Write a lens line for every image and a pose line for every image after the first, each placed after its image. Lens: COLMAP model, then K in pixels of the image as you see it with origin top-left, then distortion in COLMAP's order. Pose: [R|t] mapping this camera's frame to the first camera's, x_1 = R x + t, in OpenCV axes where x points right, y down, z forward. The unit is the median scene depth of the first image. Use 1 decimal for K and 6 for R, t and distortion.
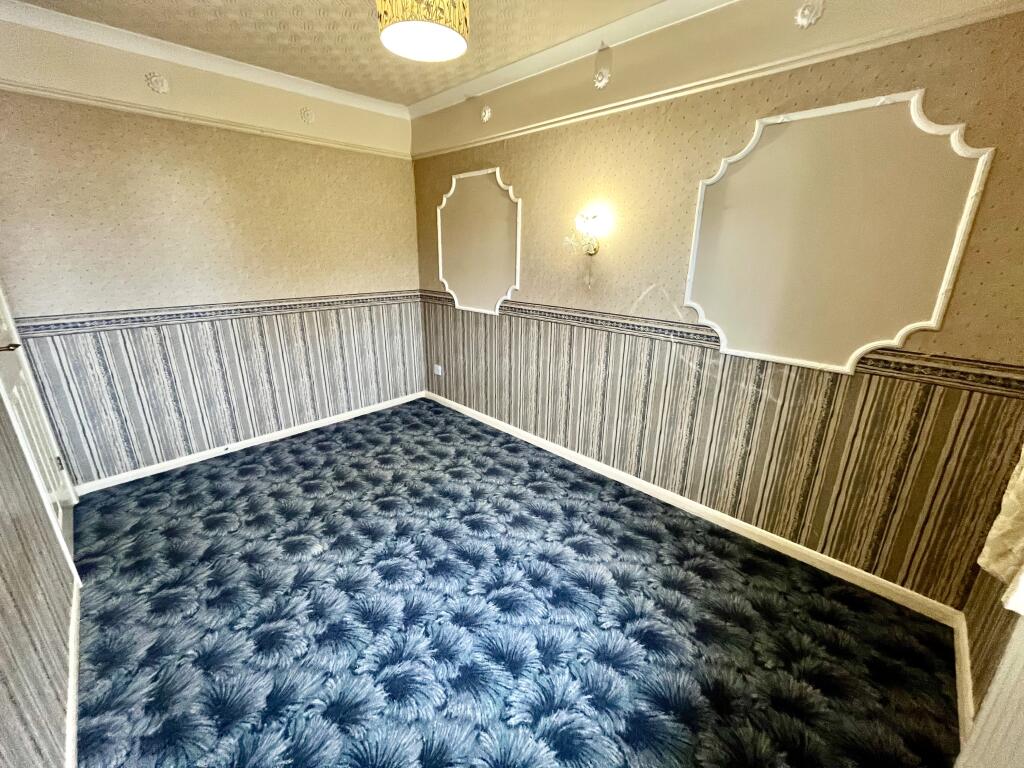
lens RADIAL K [[412.6, 0, 513.7], [0, 412.6, 380.5], [0, 0, 1]] dist [-0.002618, -0.000028]
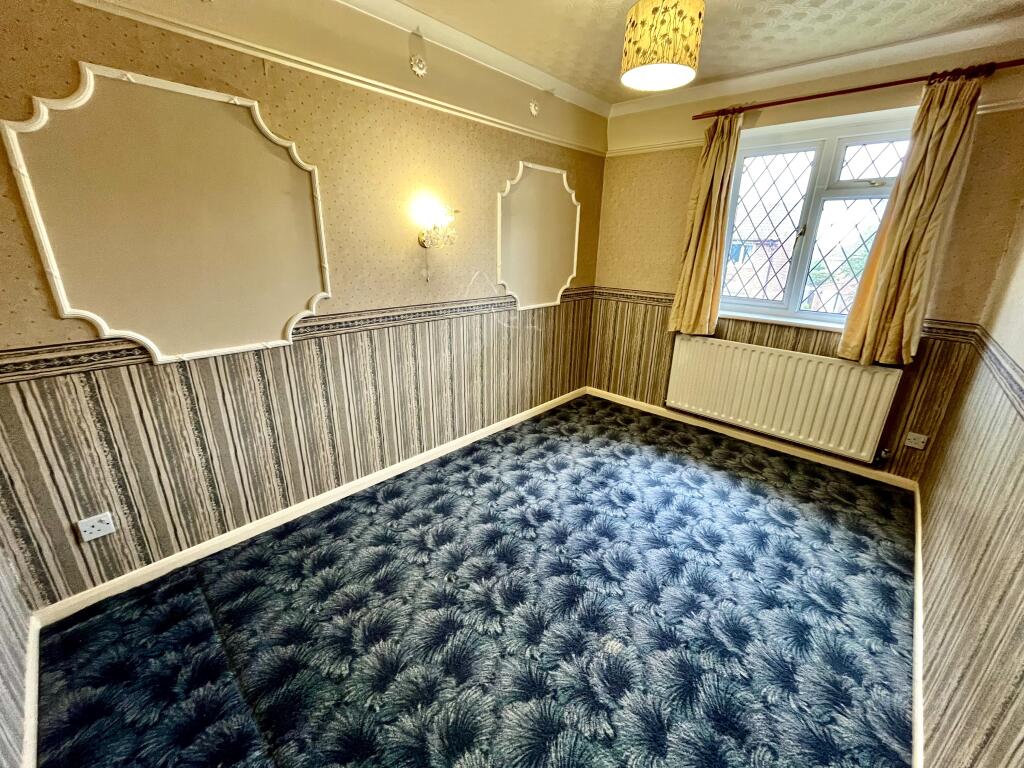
lens RADIAL K [[412.6, 0, 513.6], [0, 412.6, 382.5], [0, 0, 1]] dist [-0.002618, -0.000028]
pose [[-0.031227, -0.328916, 0.943843, -0.906886], [0.284284, 0.902380, 0.323872, -0.288790], [-0.958231, 0.278433, 0.065327, 0.874888]]
